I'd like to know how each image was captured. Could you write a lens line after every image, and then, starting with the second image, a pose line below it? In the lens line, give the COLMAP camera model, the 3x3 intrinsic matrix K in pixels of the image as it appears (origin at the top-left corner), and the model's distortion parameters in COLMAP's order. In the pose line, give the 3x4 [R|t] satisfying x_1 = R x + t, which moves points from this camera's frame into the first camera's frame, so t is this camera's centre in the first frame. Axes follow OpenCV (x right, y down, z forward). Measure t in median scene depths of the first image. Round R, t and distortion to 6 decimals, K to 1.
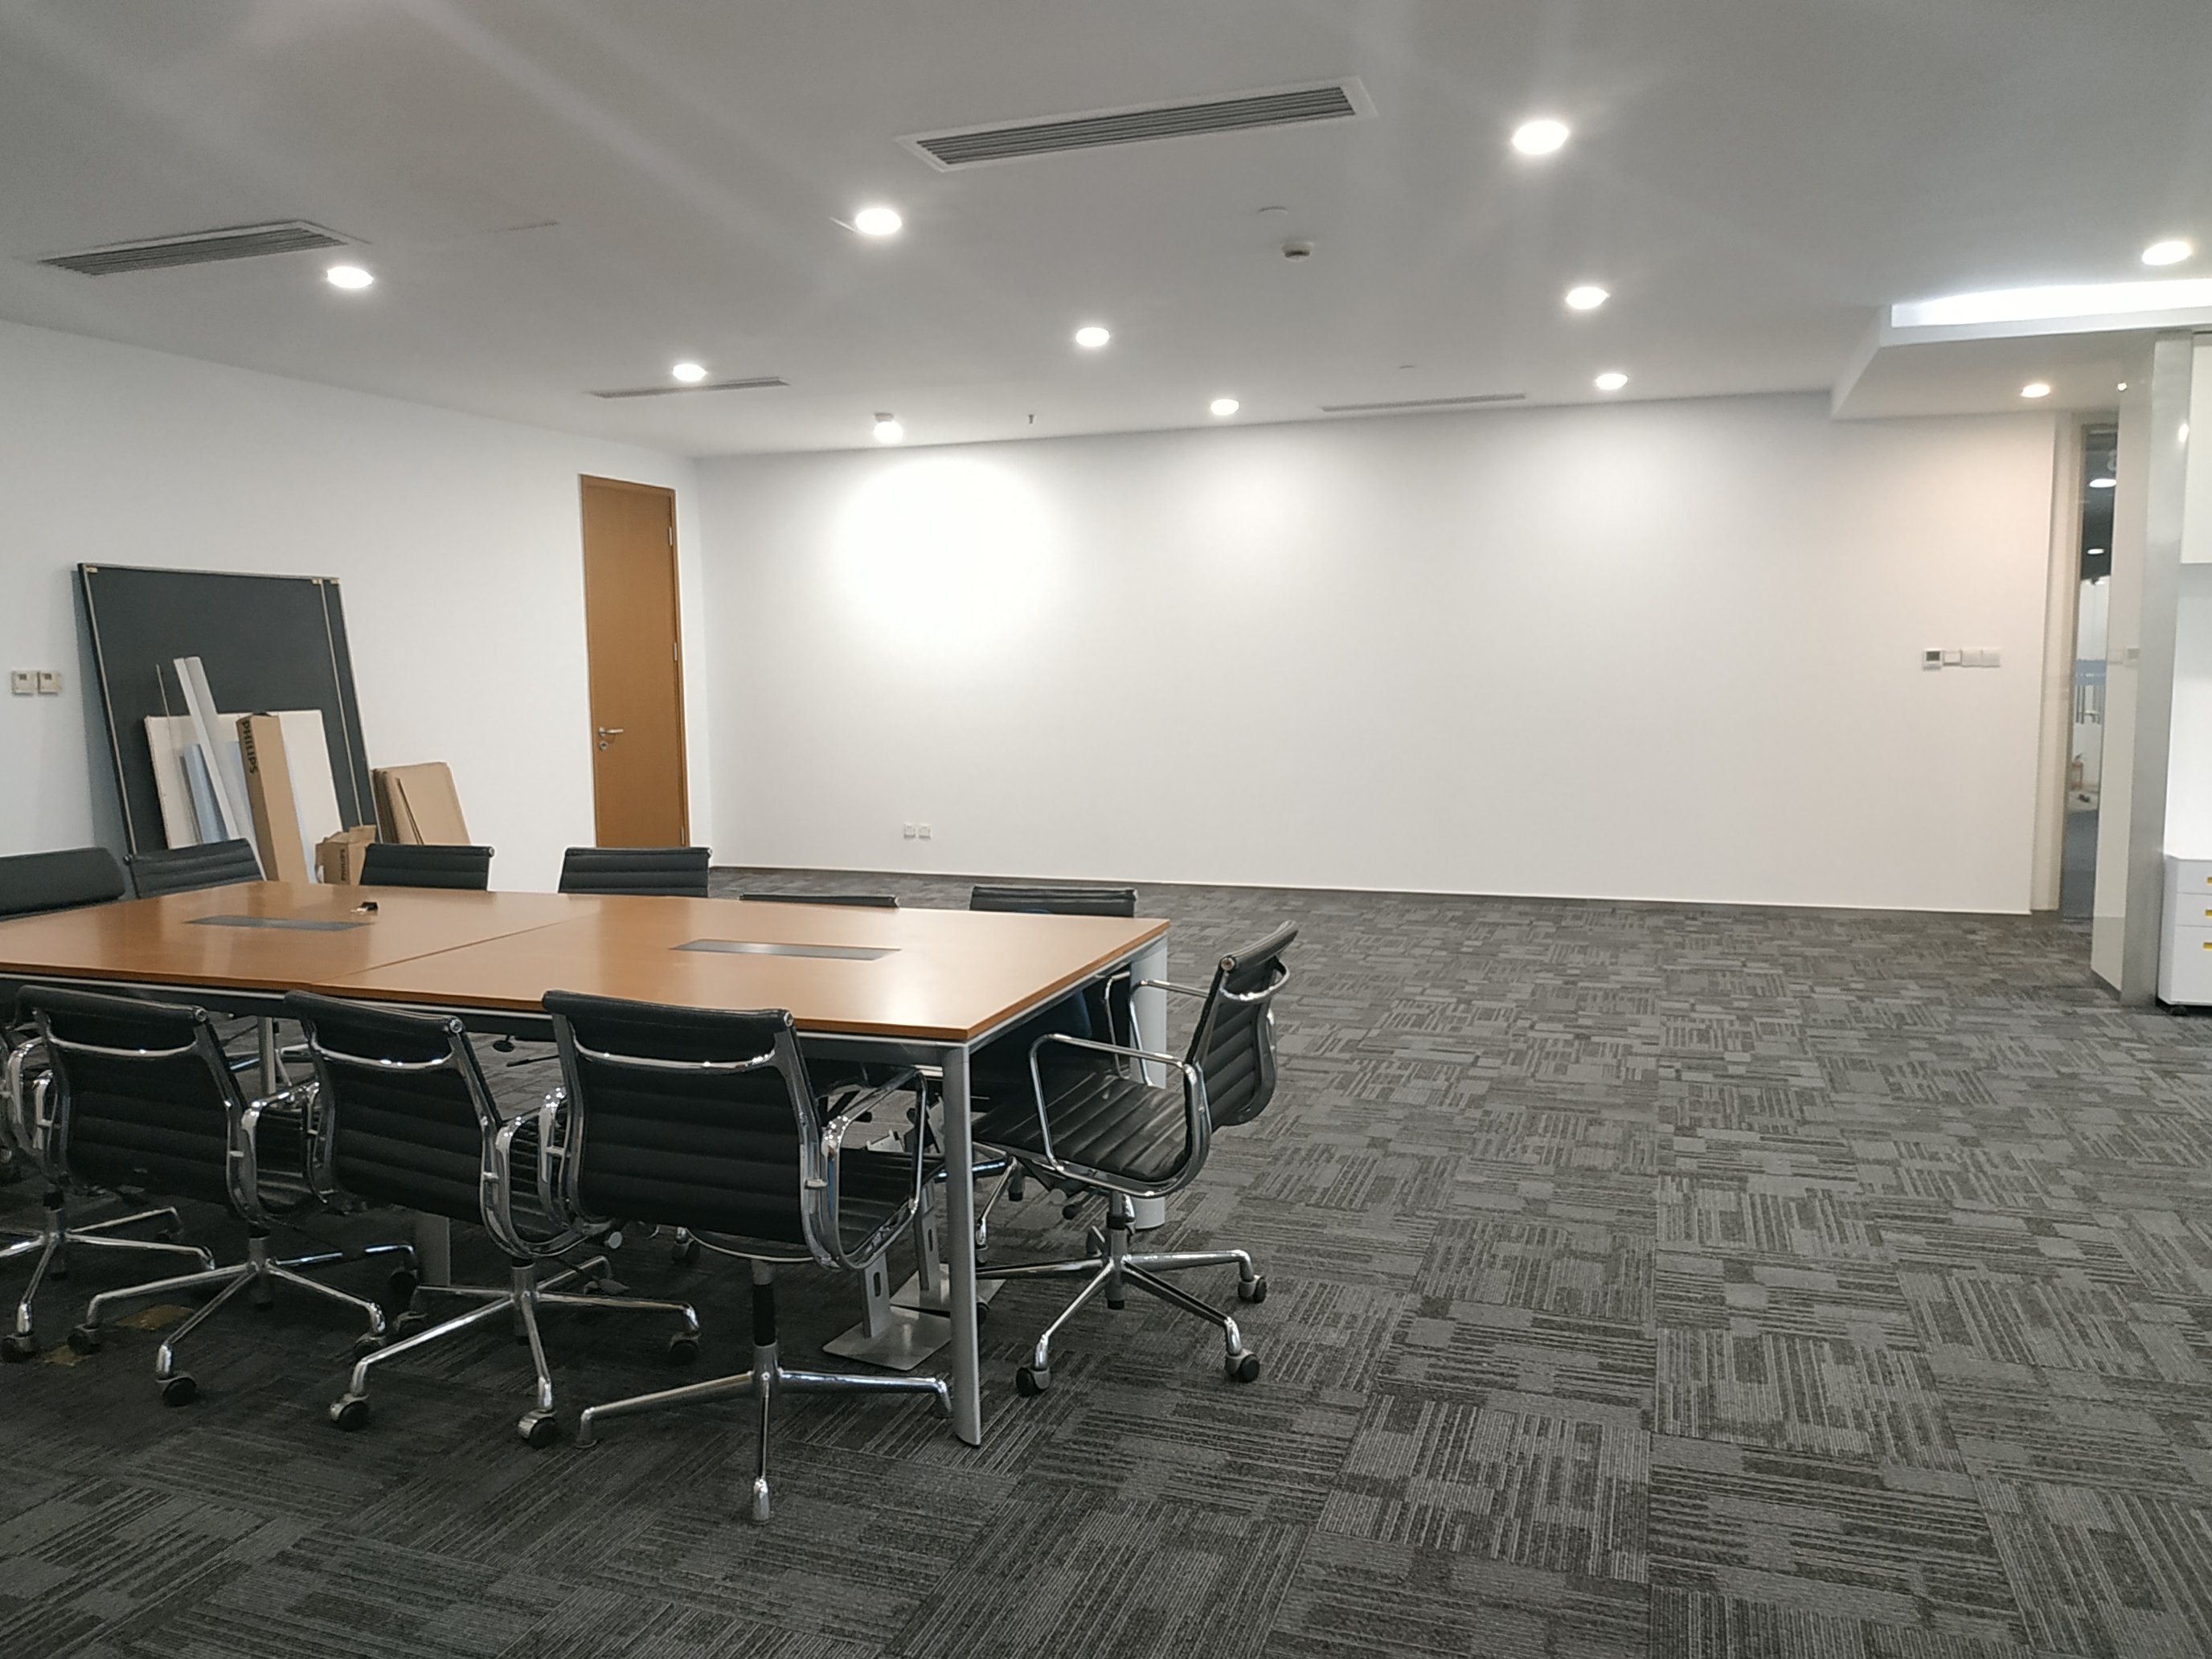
lens RADIAL K [[1610.1, 0, 1104.8], [0, 1610.1, 833.9], [0, 0, 1]] dist [-0.000162, -0.021992]
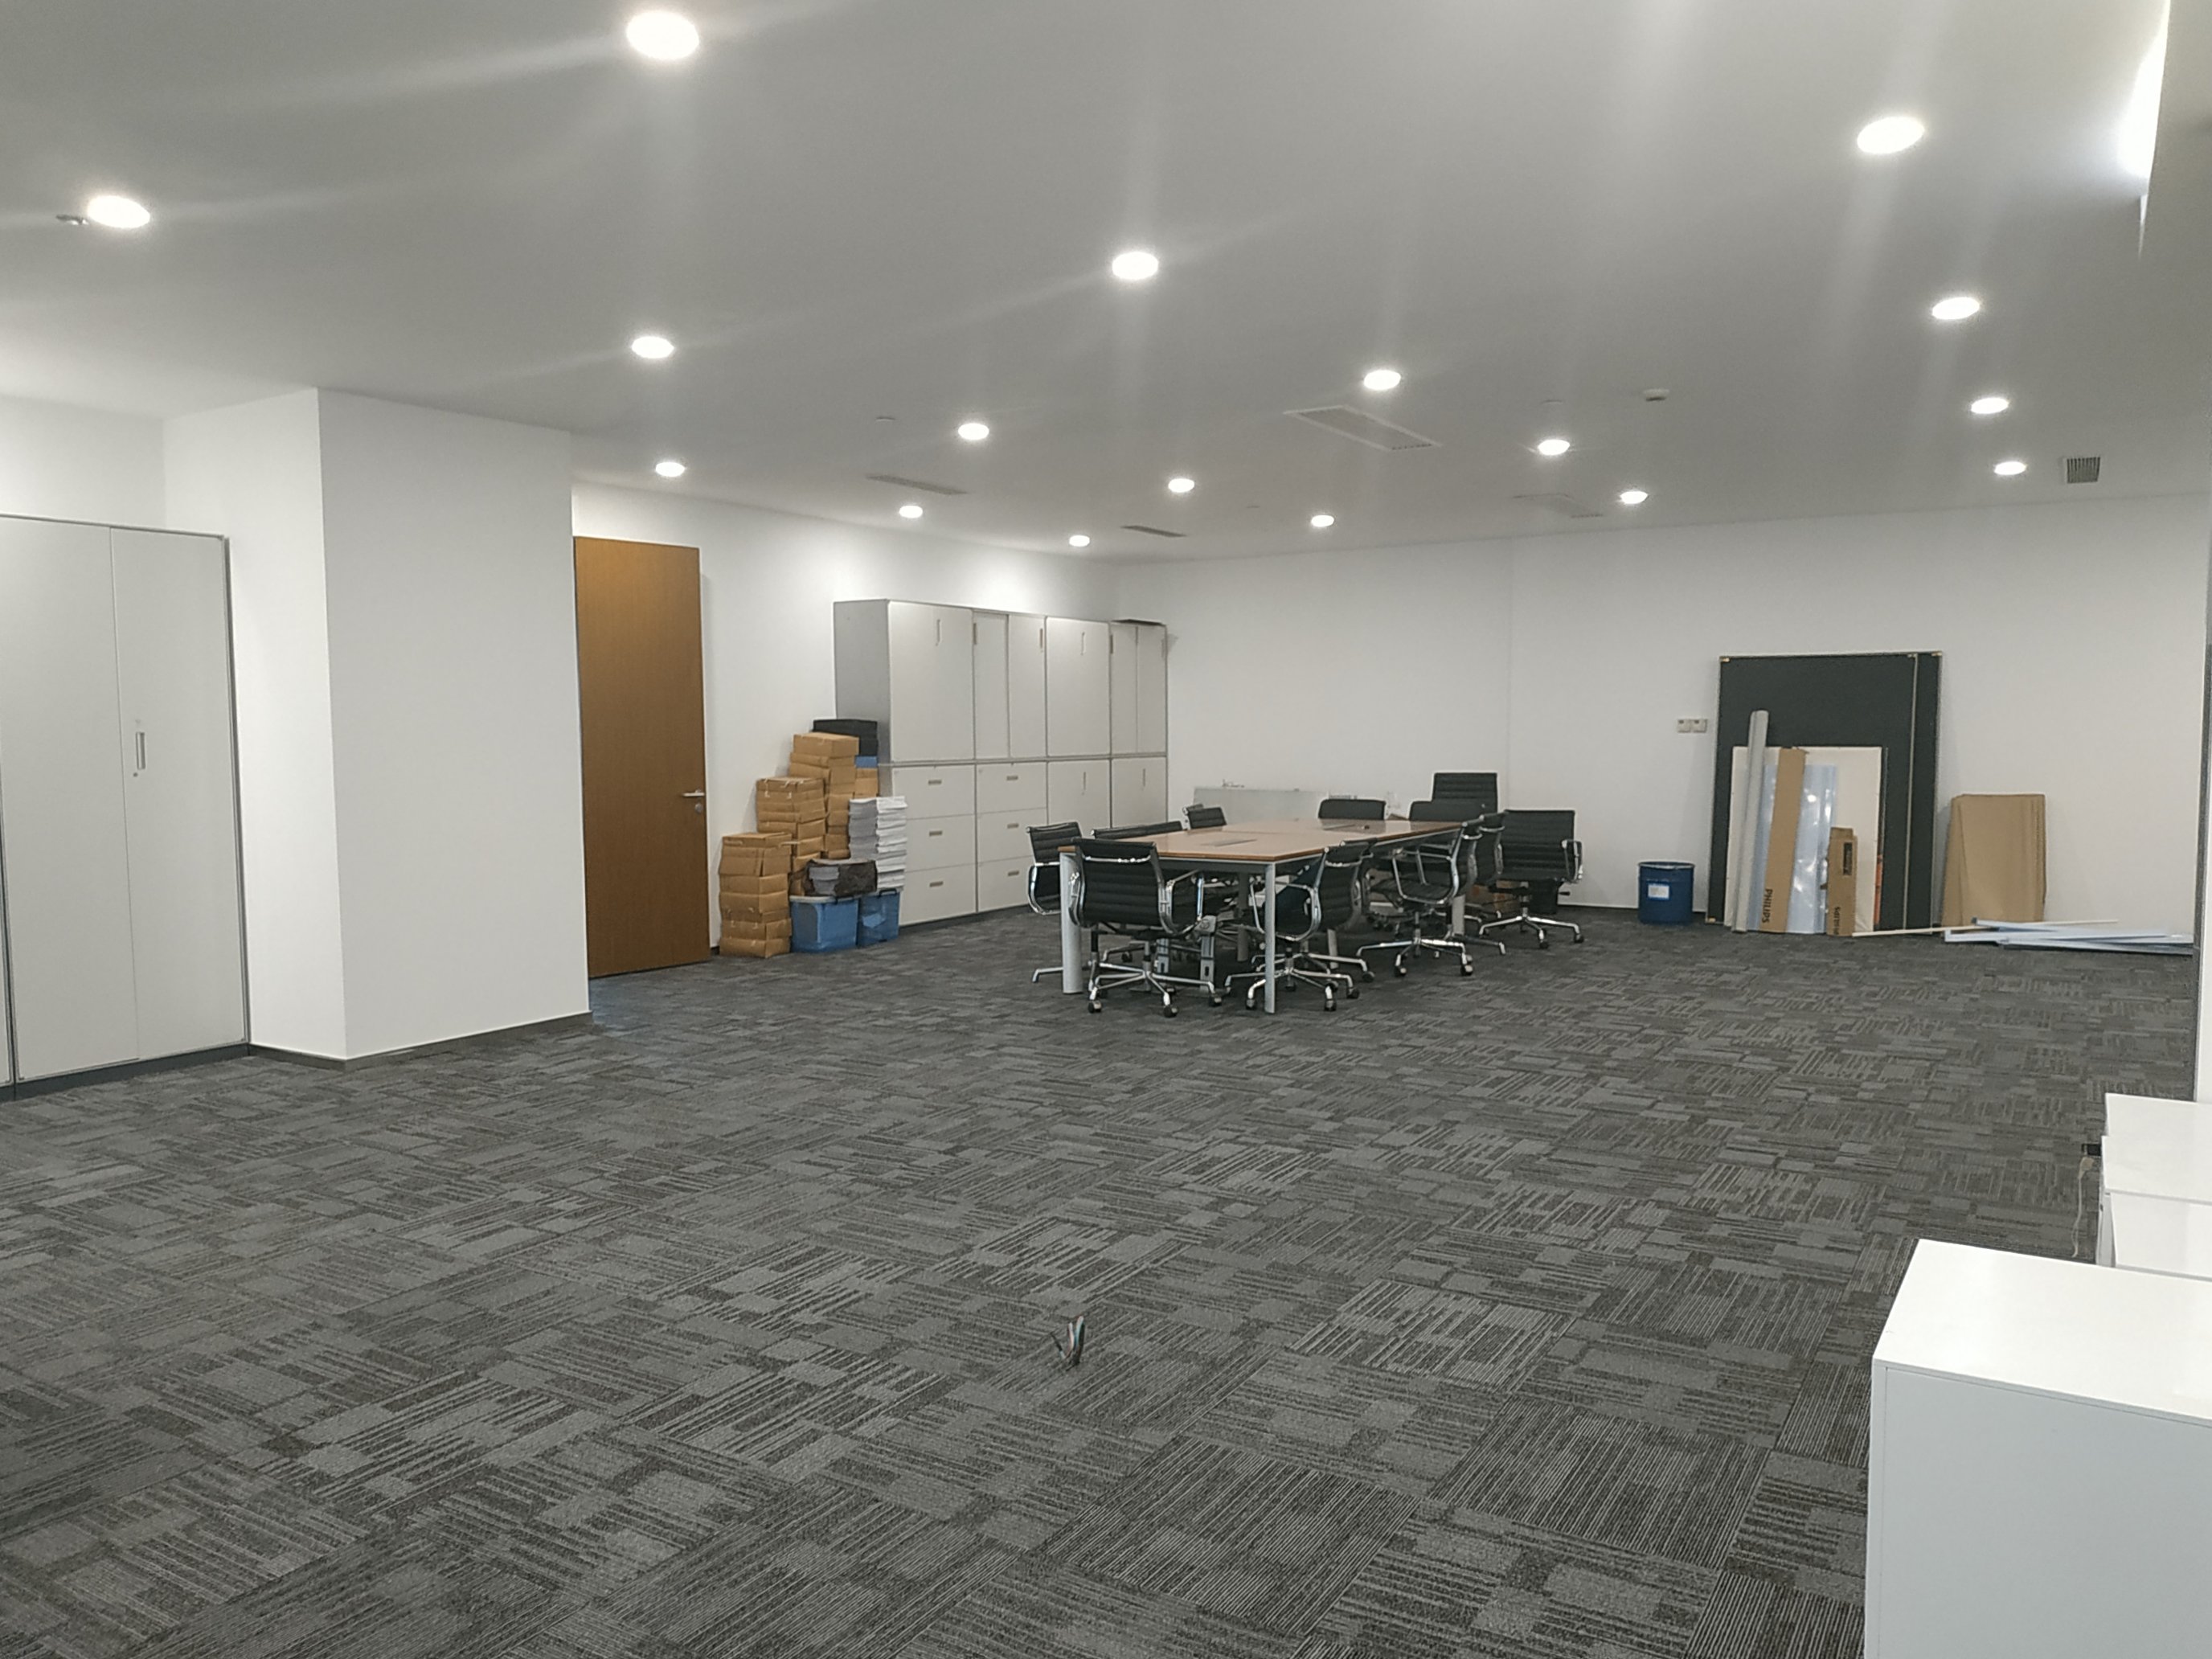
lens RADIAL K [[1610.1, 0, 1092.5], [0, 1610.1, 815.7], [0, 0, 1]] dist [-0.000162, -0.021992]
pose [[-0.216077, 0.068997, -0.973935, 1.501026], [-0.096093, 0.991155, 0.091536, -0.114738], [0.971636, 0.113367, -0.207536, 0.894897]]
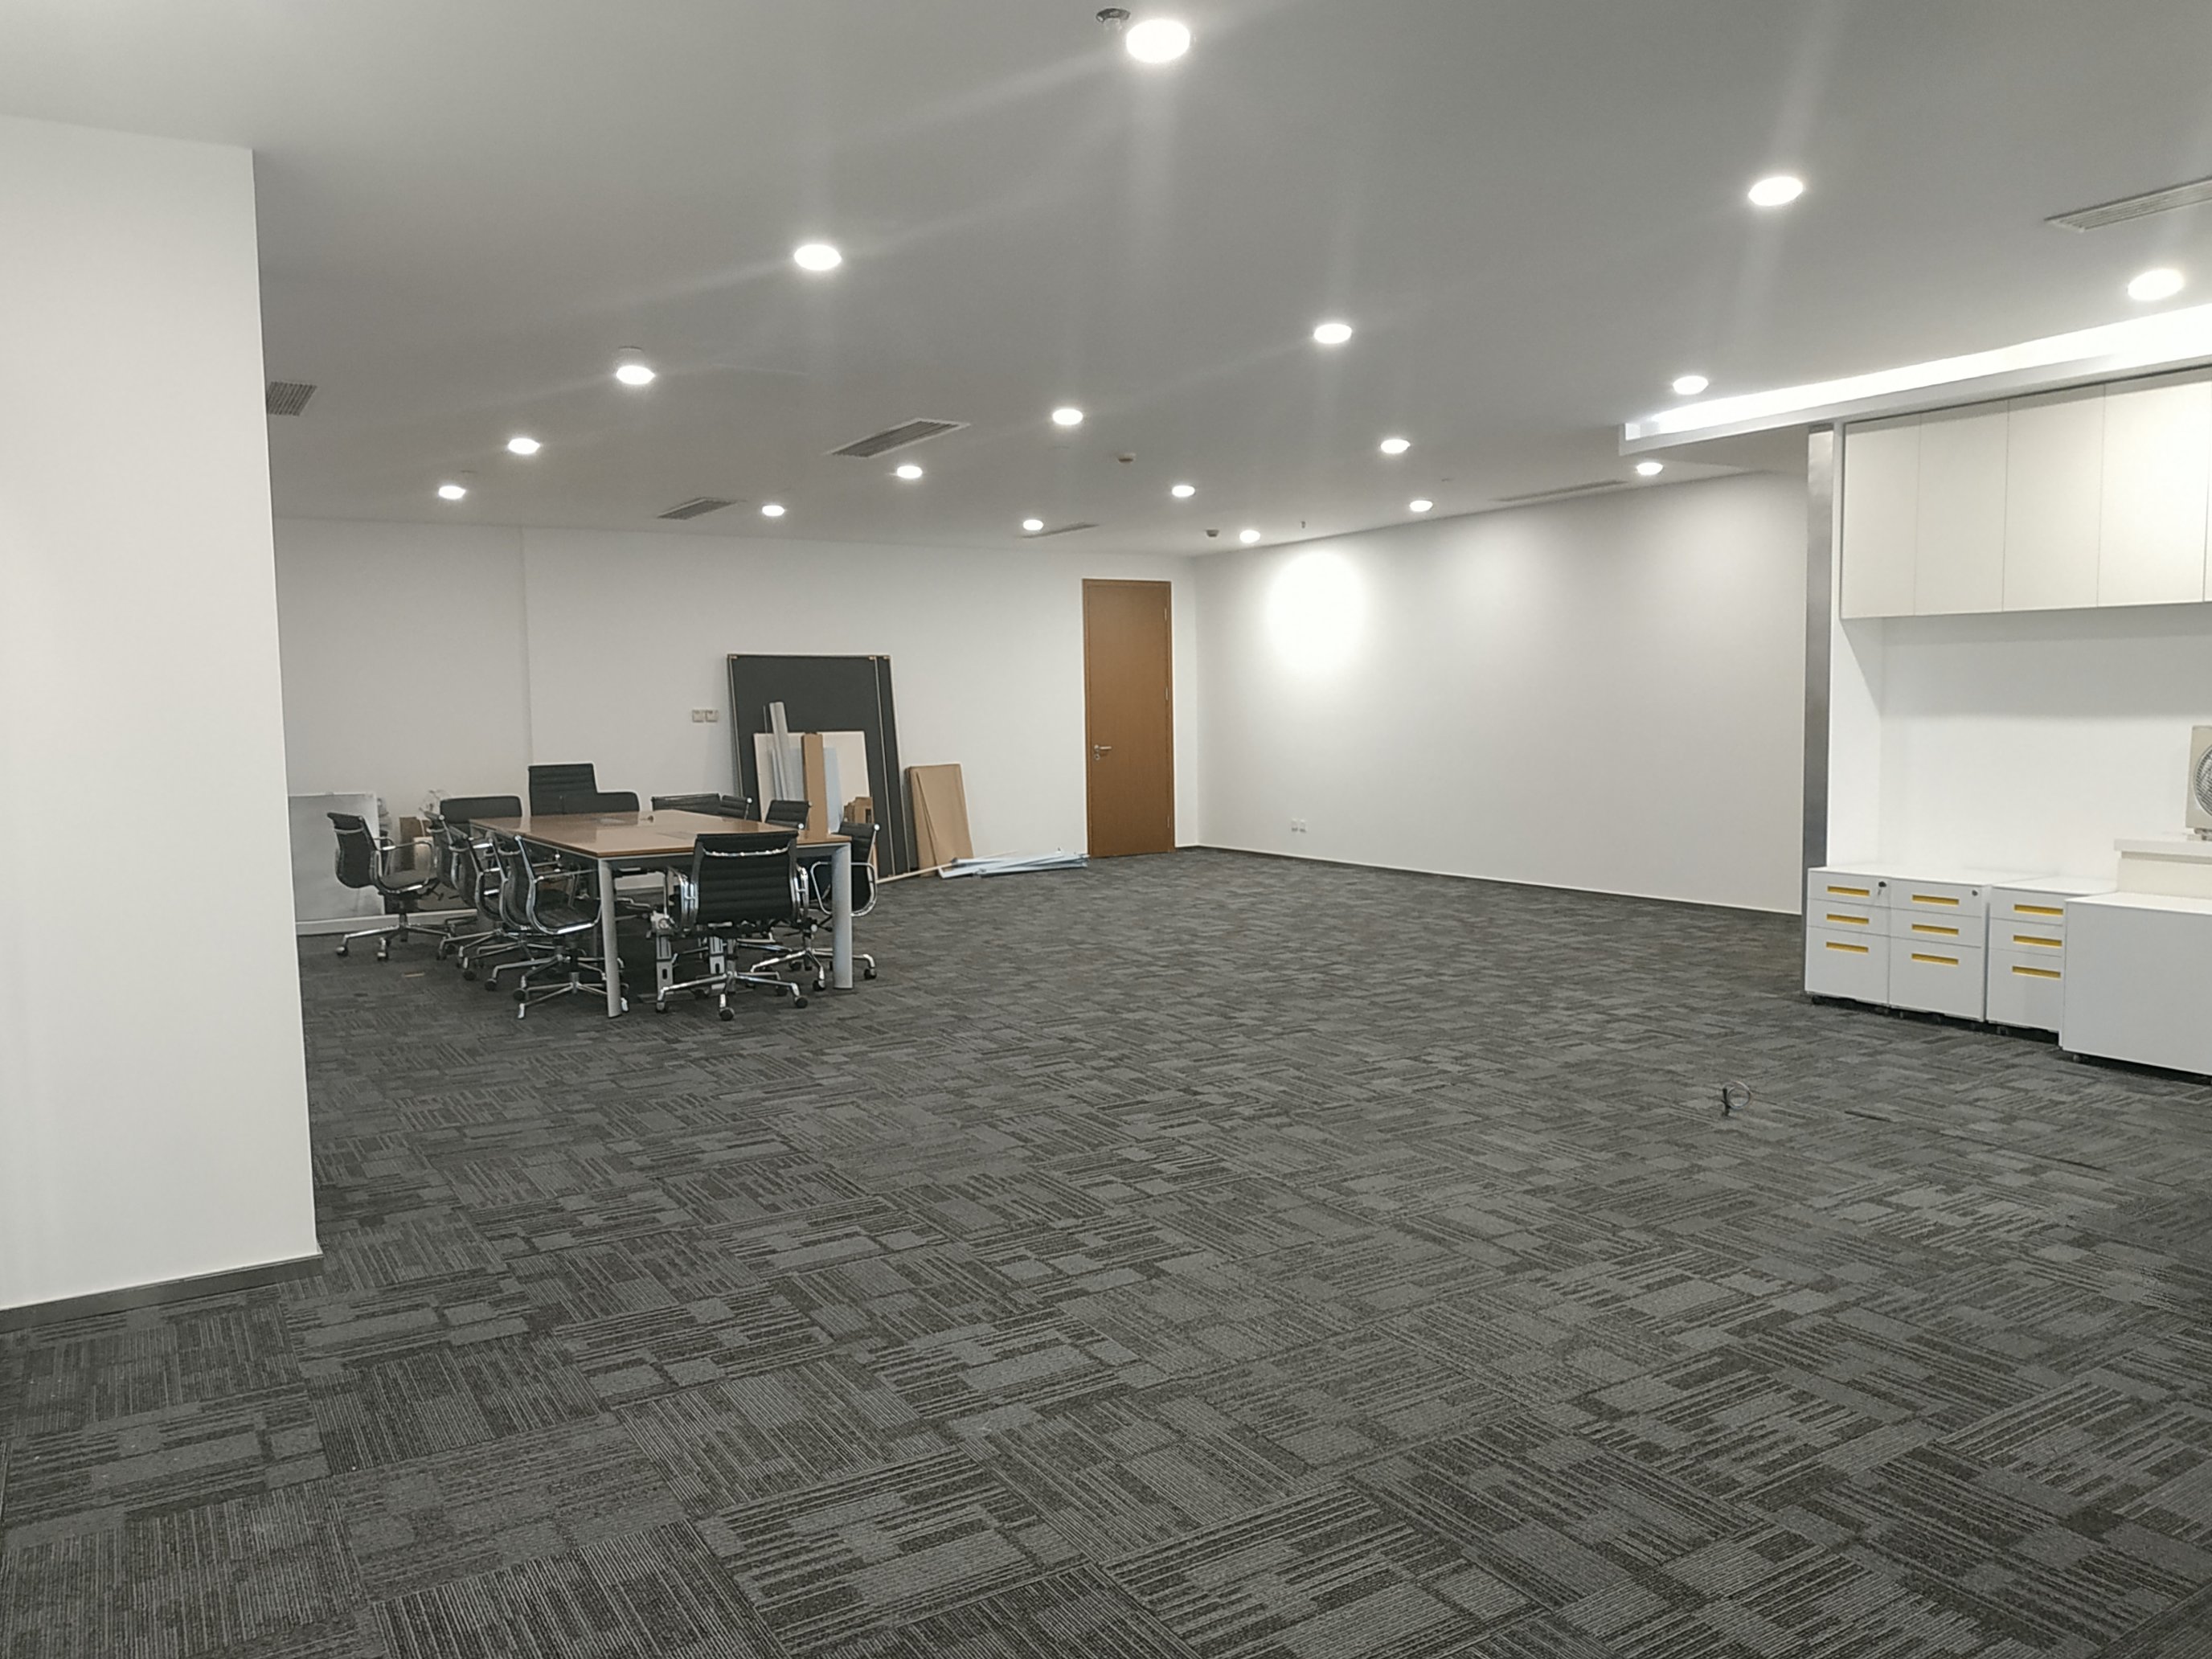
lens RADIAL K [[1610.1, 0, 1106.3], [0, 1610.1, 851.9], [0, 0, 1]] dist [-0.000162, -0.021992]
pose [[0.778426, 0.056236, -0.625213, 1.181975], [-0.061229, 0.998032, 0.013536, 0.020151], [0.624743, 0.027744, 0.780337, -0.290129]]
